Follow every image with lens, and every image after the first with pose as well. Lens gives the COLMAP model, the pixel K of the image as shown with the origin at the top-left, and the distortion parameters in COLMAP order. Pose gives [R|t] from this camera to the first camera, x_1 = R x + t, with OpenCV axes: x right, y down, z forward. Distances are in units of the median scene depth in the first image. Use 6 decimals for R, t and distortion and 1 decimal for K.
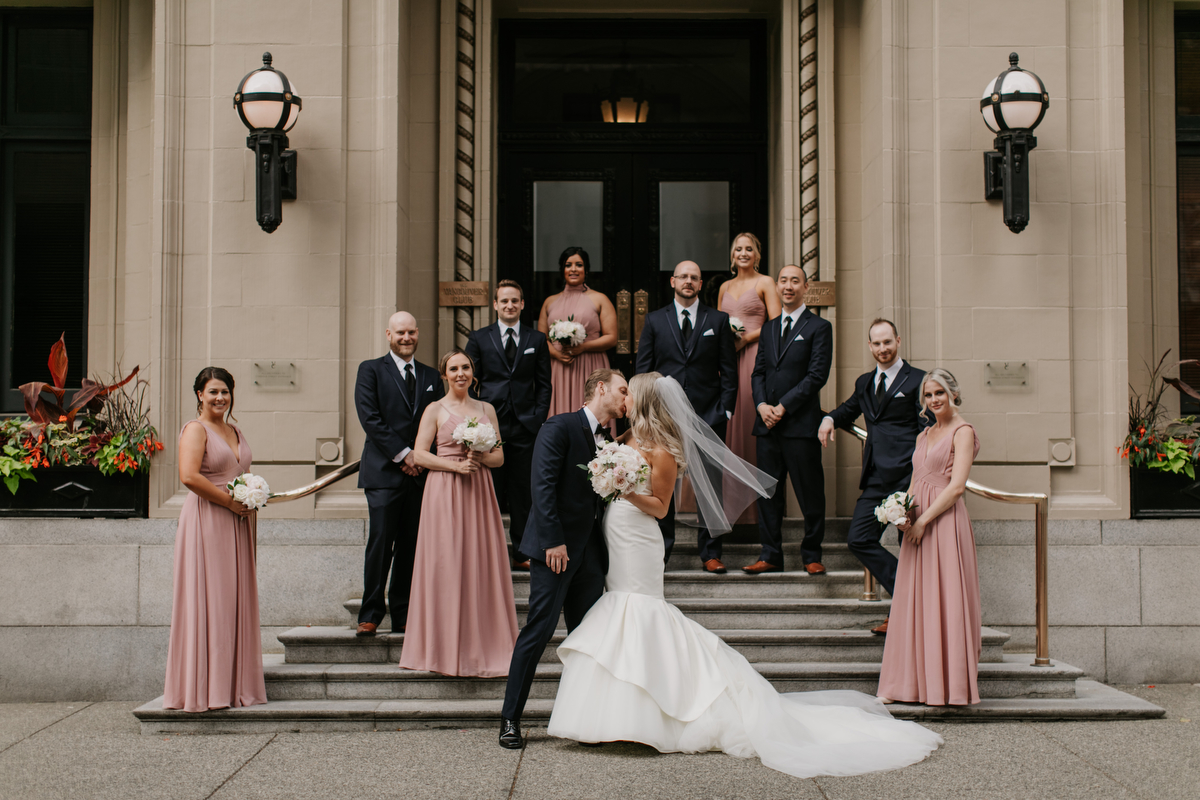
lens RADIAL K [[1756.2, 0, 602.8], [0, 1756.2, 403.4], [0, 0, 1]] dist [0.020448, 0.000000]
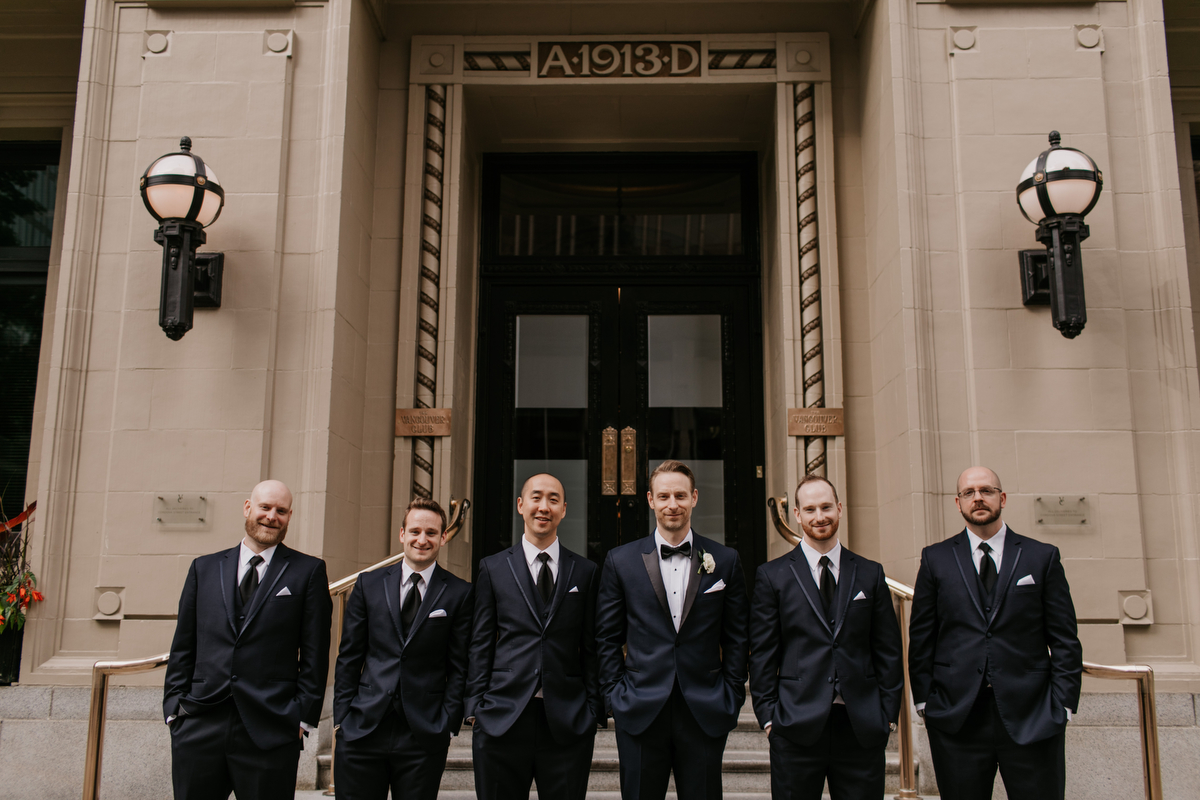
lens RADIAL K [[1139.0, 0, 601.1], [0, 1139.0, 396.9], [0, 0, 1]] dist [0.006435, 0.000000]
pose [[0.999541, -0.001844, -0.030240, 0.029667], [-0.002478, 0.989824, -0.142275, 0.007071], [0.030195, 0.142285, 0.989365, 0.452857]]
